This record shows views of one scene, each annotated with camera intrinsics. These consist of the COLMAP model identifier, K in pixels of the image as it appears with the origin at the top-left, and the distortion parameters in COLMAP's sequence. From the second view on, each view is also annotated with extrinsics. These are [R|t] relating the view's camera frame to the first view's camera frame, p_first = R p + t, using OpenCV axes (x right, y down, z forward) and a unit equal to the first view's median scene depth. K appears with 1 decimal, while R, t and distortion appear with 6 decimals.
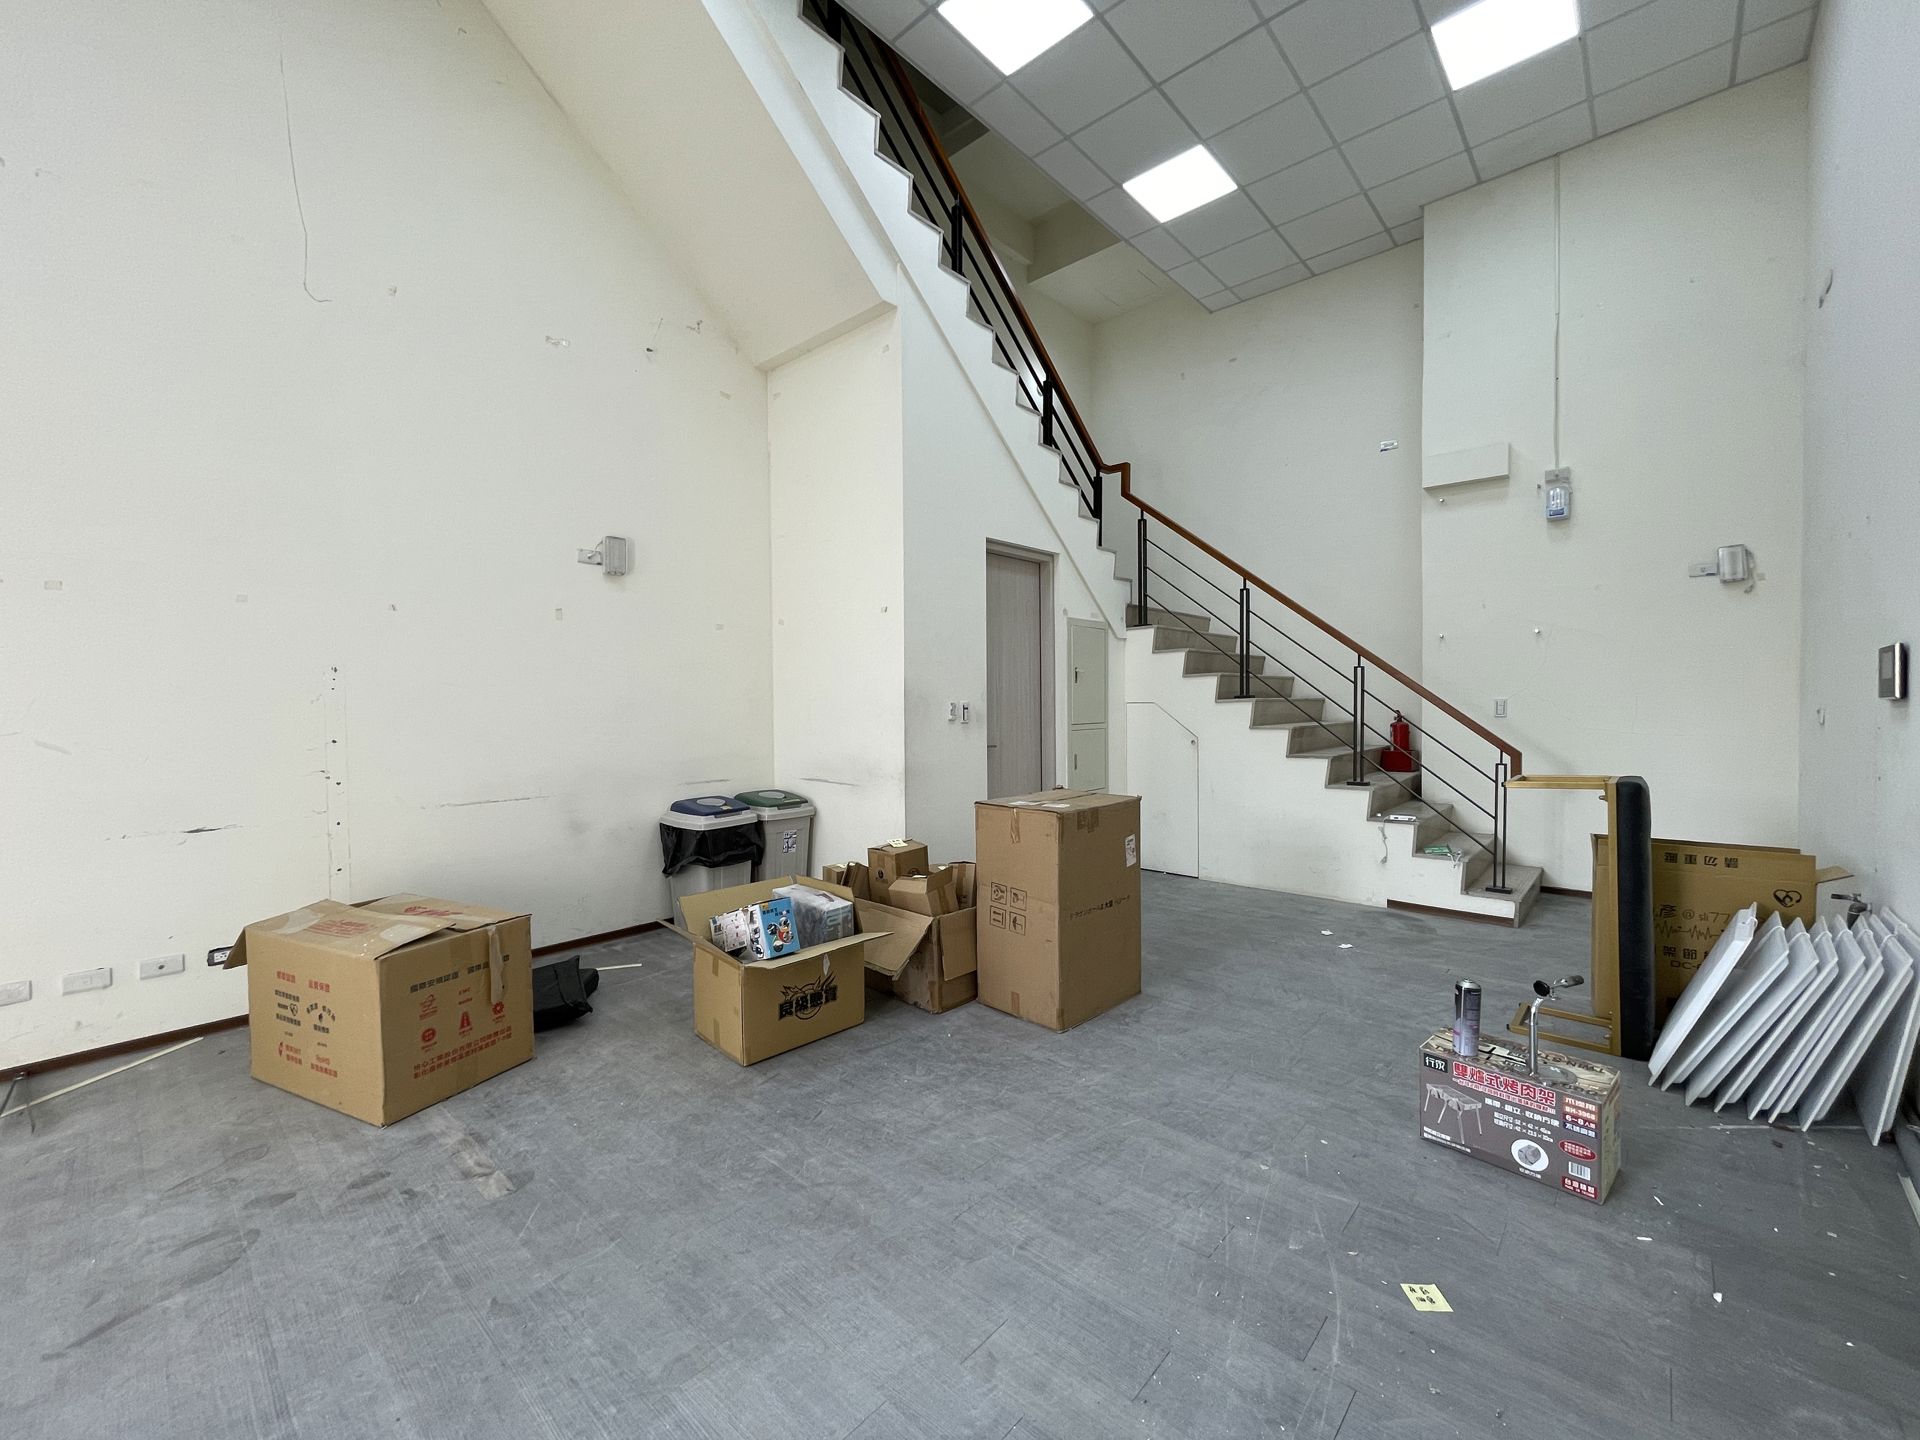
lens RADIAL K [[782.3, 0, 954.3], [0, 782.3, 716.0], [0, 0, 1]] dist [-0.001827, 0.000048]
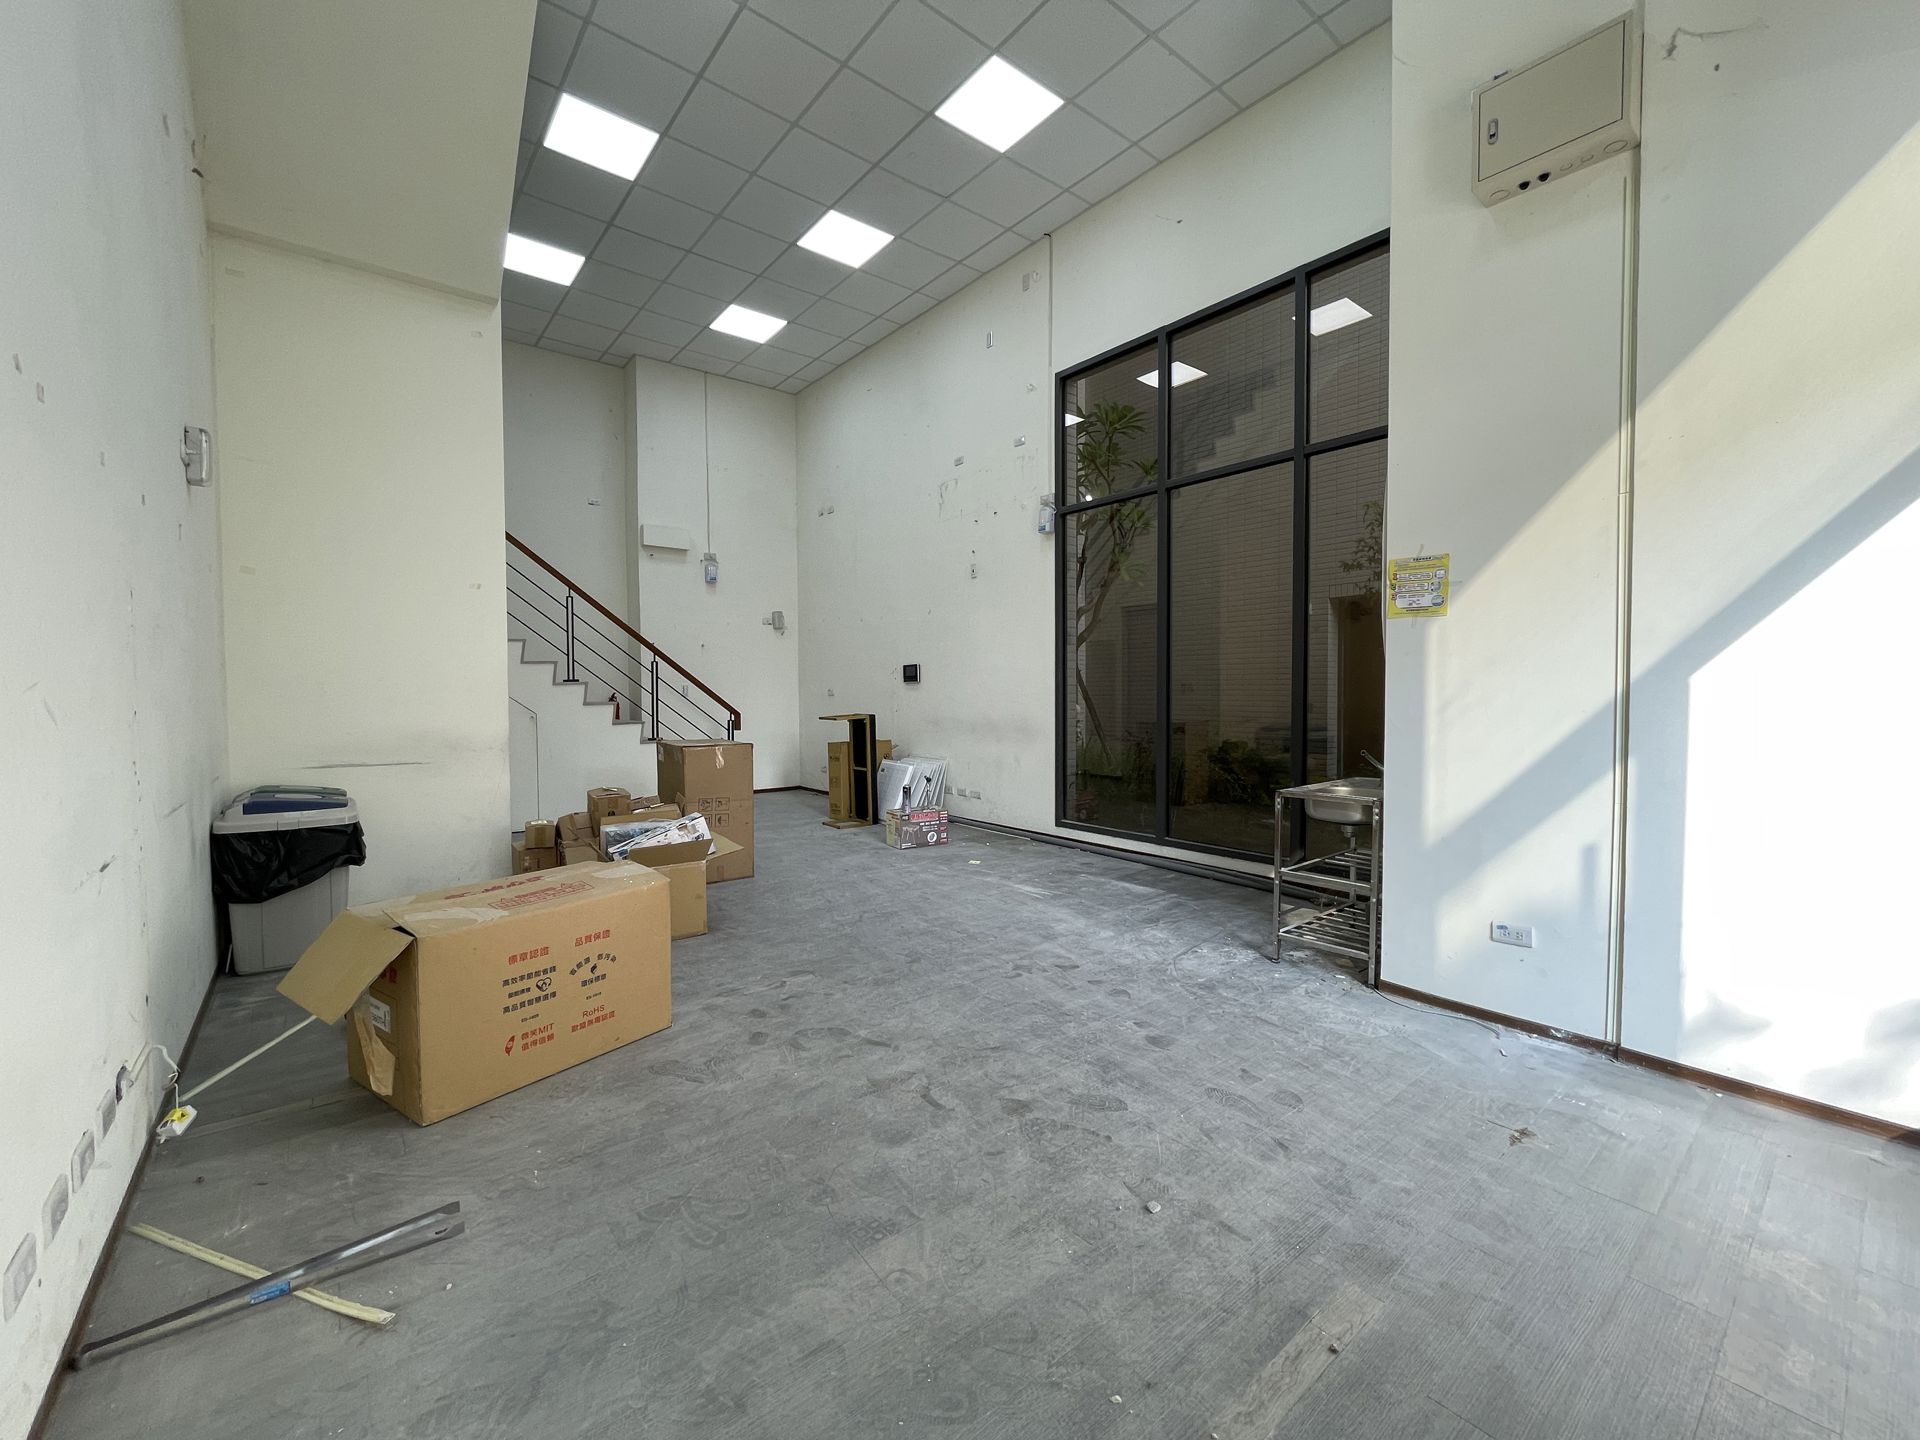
lens RADIAL K [[782.3, 0, 957.8], [0, 782.3, 718.0], [0, 0, 1]] dist [-0.001827, 0.000048]
pose [[0.153490, -0.025182, 0.987829, -1.461447], [0.022906, 0.999497, 0.021920, 0.042829], [-0.987885, 0.019262, 0.153990, 0.315564]]
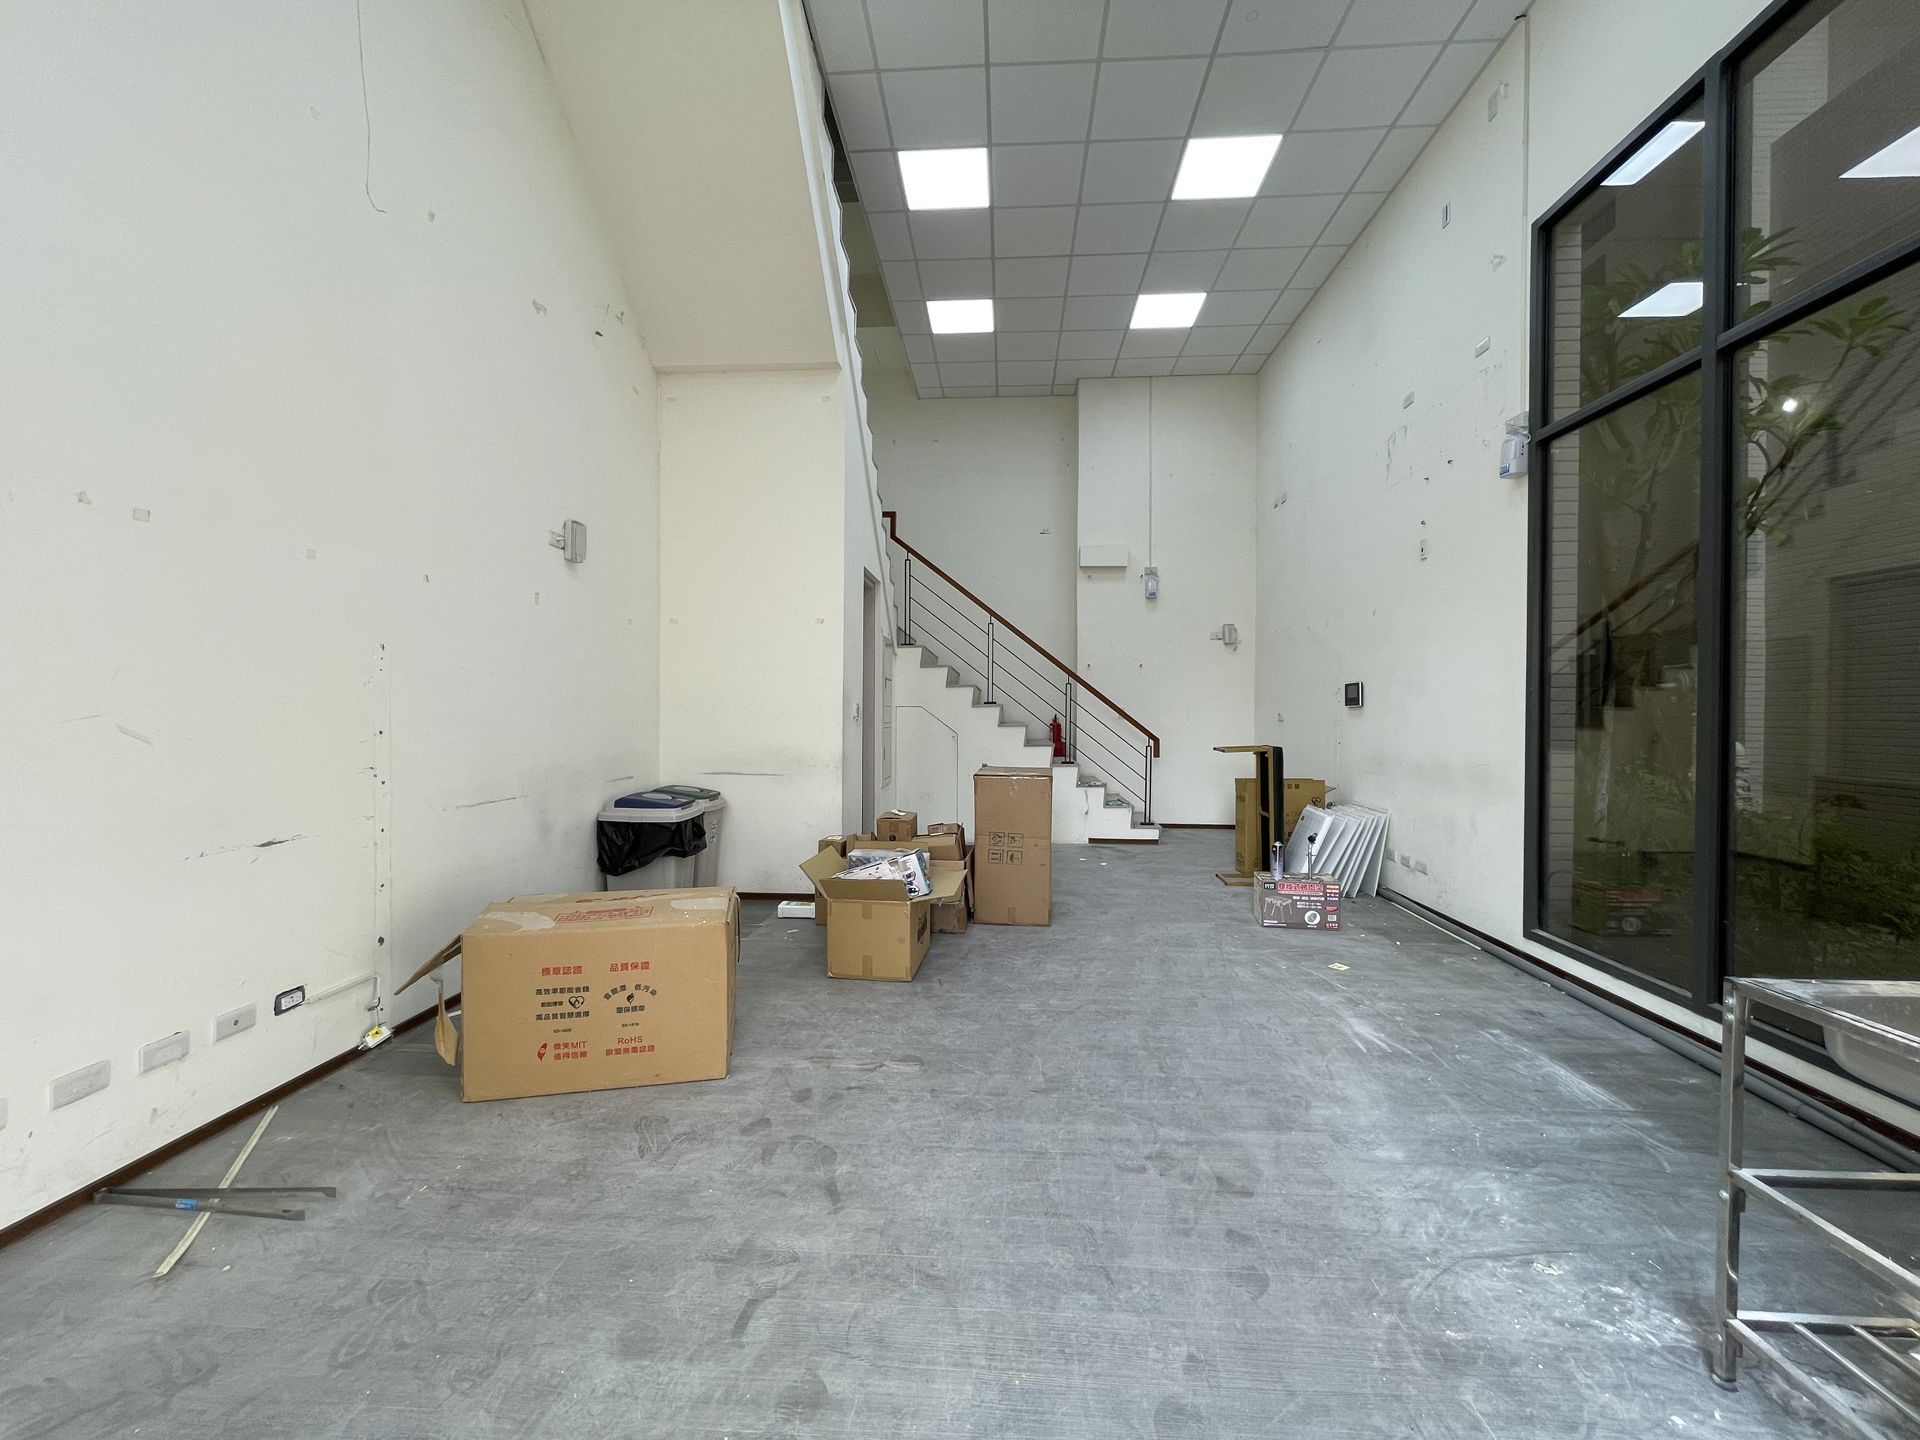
lens RADIAL K [[782.3, 0, 956.4], [0, 782.3, 717.0], [0, 0, 1]] dist [-0.001827, 0.000048]
pose [[0.783508, 0.007480, 0.621337, -0.939869], [0.000138, 0.999925, -0.012211, 0.029867], [-0.621382, 0.009654, 0.783449, -0.048765]]
